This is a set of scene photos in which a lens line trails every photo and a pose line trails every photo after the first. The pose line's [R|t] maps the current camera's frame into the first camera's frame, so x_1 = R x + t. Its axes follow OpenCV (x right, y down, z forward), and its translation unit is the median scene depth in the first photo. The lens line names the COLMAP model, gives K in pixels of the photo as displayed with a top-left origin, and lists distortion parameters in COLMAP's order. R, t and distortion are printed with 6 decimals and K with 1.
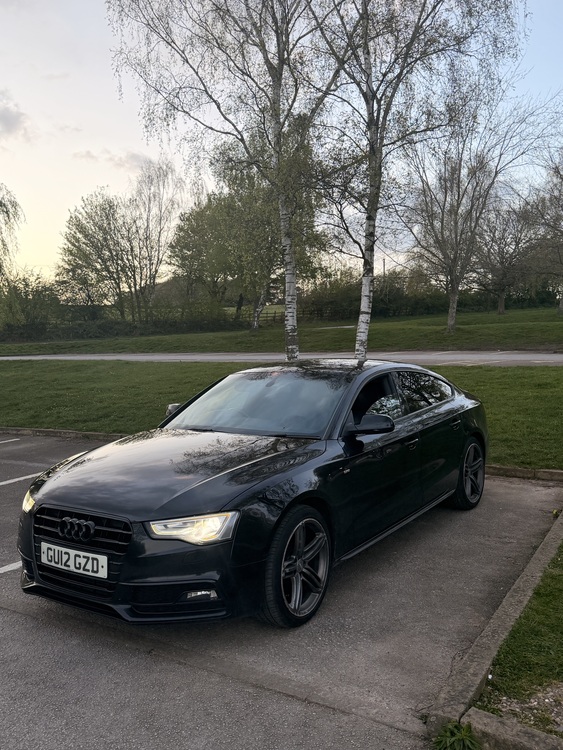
lens RADIAL K [[687.5, 0, 284.5], [0, 687.5, 374.9], [0, 0, 1]] dist [0.006139, 0.000000]
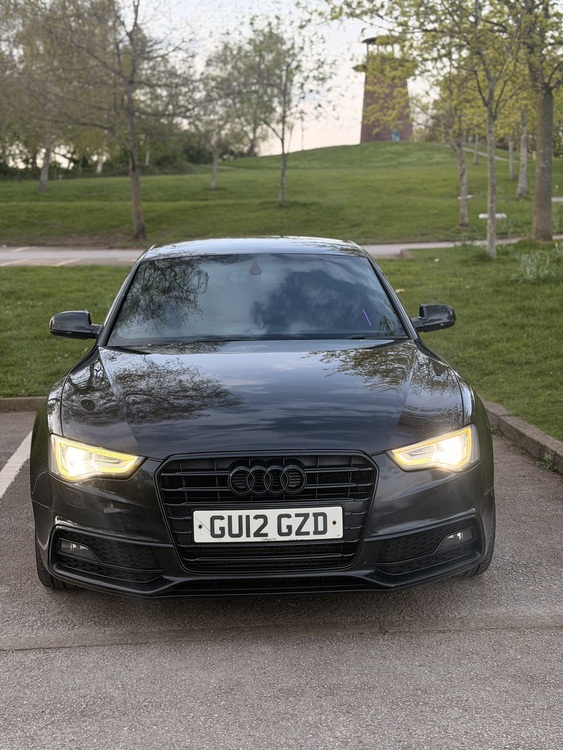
lens RADIAL K [[1131.5, 0, 282.6], [0, 1131.5, 378.5], [0, 0, 1]] dist [0.094825, 0.000000]
pose [[0.811643, -0.076457, 0.579129, -0.930450], [0.032640, 0.995785, 0.085720, 0.035556], [-0.583241, -0.050671, 0.810717, 0.115775]]
